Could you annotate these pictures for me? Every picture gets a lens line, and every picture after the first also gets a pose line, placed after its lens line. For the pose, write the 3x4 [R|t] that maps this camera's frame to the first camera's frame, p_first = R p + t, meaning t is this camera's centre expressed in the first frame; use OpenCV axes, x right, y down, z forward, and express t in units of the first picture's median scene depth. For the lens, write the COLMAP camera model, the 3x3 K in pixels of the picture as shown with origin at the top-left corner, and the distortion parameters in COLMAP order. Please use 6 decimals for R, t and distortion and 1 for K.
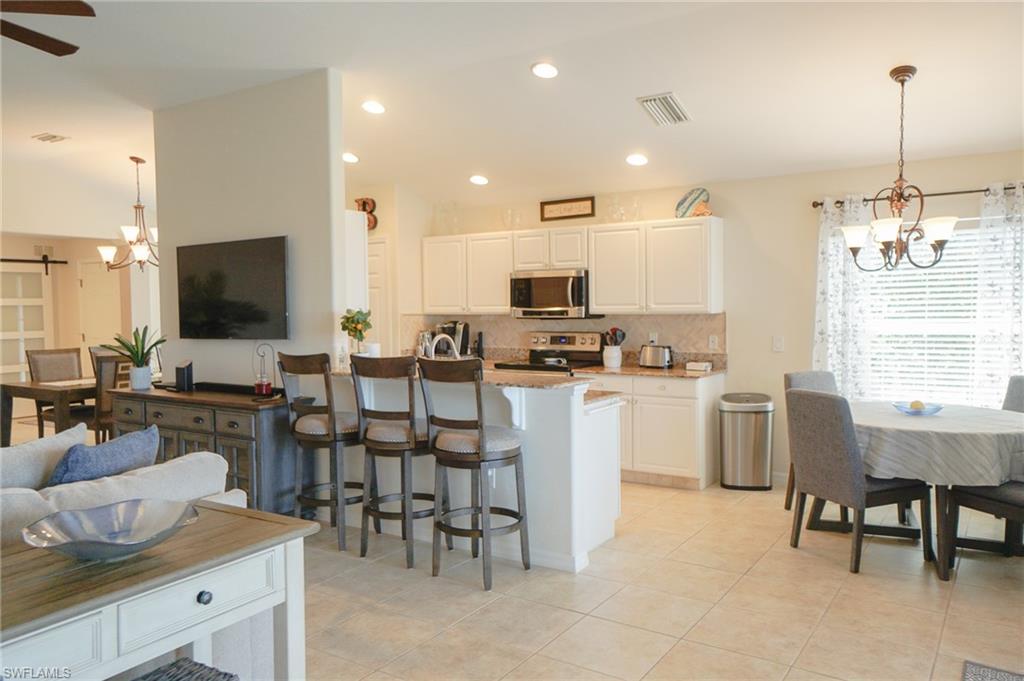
lens RADIAL K [[766.8, 0, 507.4], [0, 766.8, 334.2], [0, 0, 1]] dist [0.036159, 0.013357]
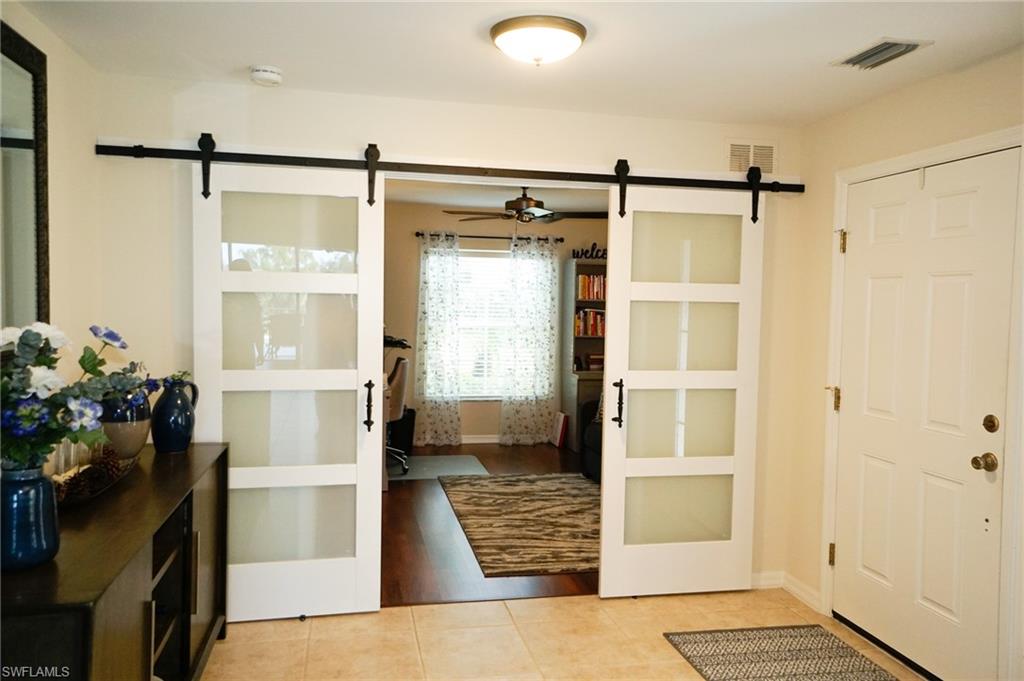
lens RADIAL K [[766.8, 0, 505.5], [0, 766.8, 336.5], [0, 0, 1]] dist [0.036159, 0.013357]
pose [[0.713928, 0.062741, -0.697403, -0.835347], [-0.058833, 0.997831, 0.029542, -0.050553], [0.697743, 0.019939, 0.716070, 1.311789]]
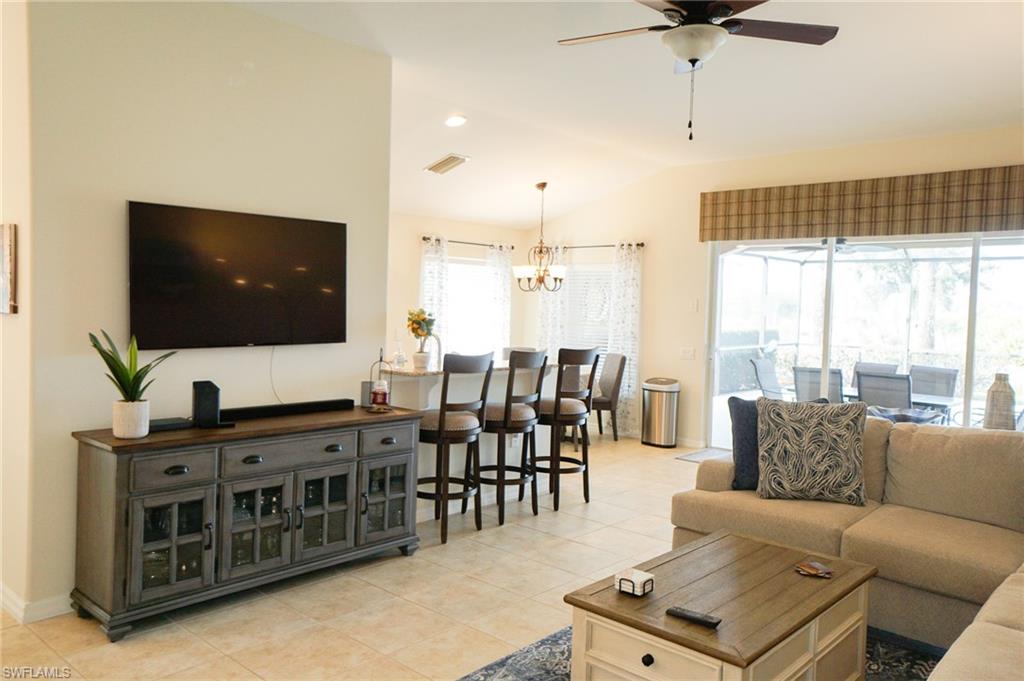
lens RADIAL K [[766.8, 0, 509.0], [0, 766.8, 337.2], [0, 0, 1]] dist [0.036159, 0.013357]
pose [[0.154757, -0.028231, 0.987549, -1.118946], [0.012225, 0.999570, 0.026658, -0.020077], [-0.987877, 0.007947, 0.155036, 0.682249]]
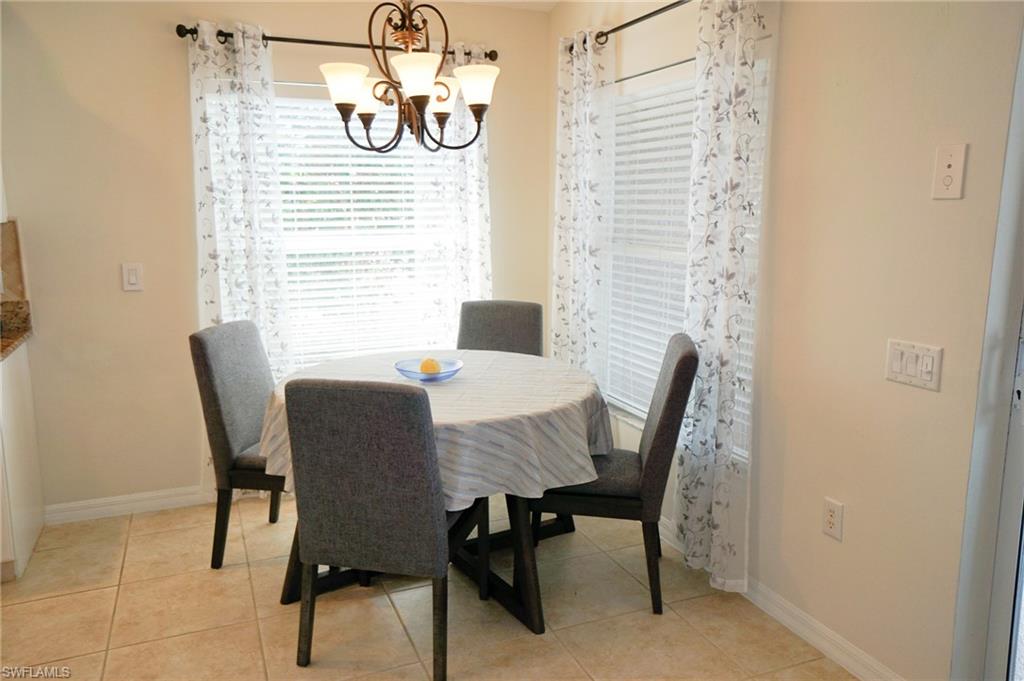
lens RADIAL K [[766.8, 0, 513.5], [0, 766.8, 335.7], [0, 0, 1]] dist [0.036159, 0.013357]
pose [[0.553815, -0.134441, 0.821715, 0.033066], [0.028558, 0.989365, 0.142624, -0.020985], [-0.832150, -0.055521, 0.551764, 0.510216]]
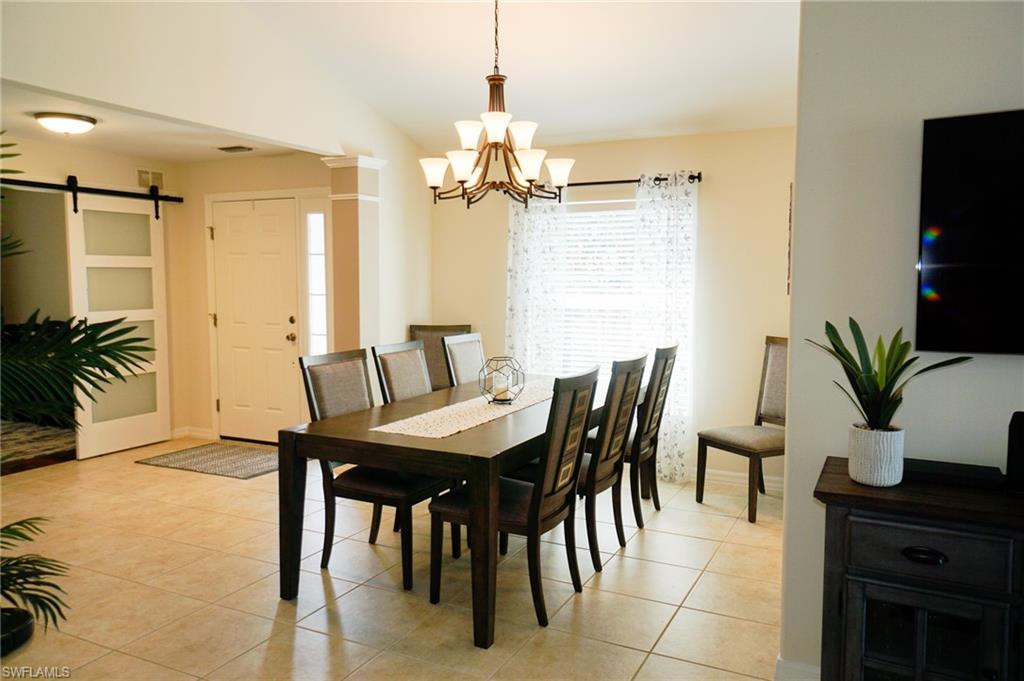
lens RADIAL K [[766.8, 0, 511.8], [0, 766.8, 340.2], [0, 0, 1]] dist [0.036159, 0.013357]
pose [[0.992597, 0.004465, 0.121375, -0.773687], [-0.009717, 0.999040, 0.042719, -0.017282], [-0.121068, -0.043582, 0.991687, 0.701873]]
